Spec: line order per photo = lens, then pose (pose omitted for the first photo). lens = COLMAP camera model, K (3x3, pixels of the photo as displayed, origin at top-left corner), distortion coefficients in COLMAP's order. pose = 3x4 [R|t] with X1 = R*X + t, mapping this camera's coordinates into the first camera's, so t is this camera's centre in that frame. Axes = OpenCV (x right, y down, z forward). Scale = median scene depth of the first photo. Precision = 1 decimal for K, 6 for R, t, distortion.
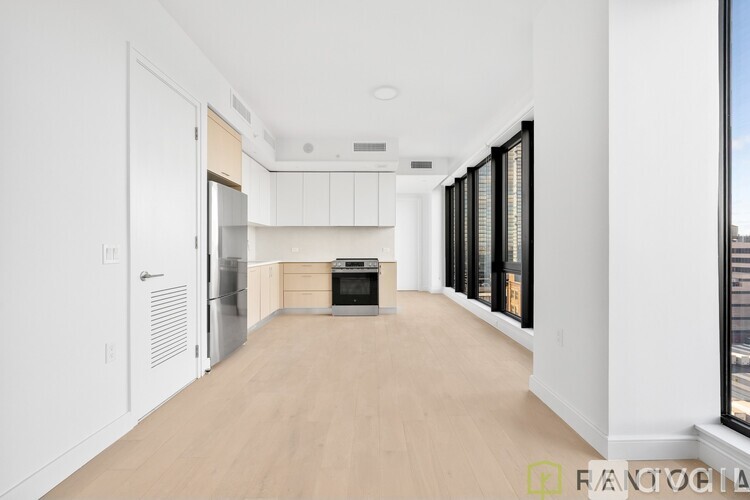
lens RADIAL K [[311.7, 0, 381.1], [0, 311.7, 248.2], [0, 0, 1]] dist [-0.000048, 0.000326]
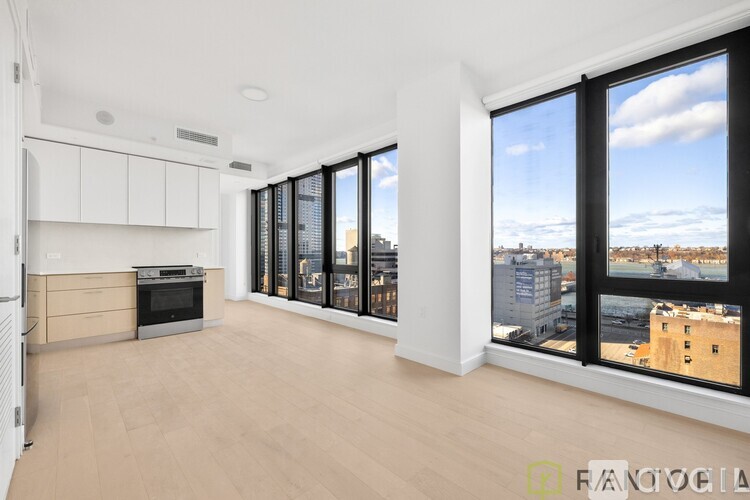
lens RADIAL K [[311.7, 0, 379.6], [0, 311.7, 251.6], [0, 0, 1]] dist [-0.000048, 0.000326]
pose [[0.728965, 0.000112, 0.684551, -0.248844], [0.002879, 0.999991, -0.003230, -0.000212], [-0.684545, 0.004325, 0.728958, 0.017016]]
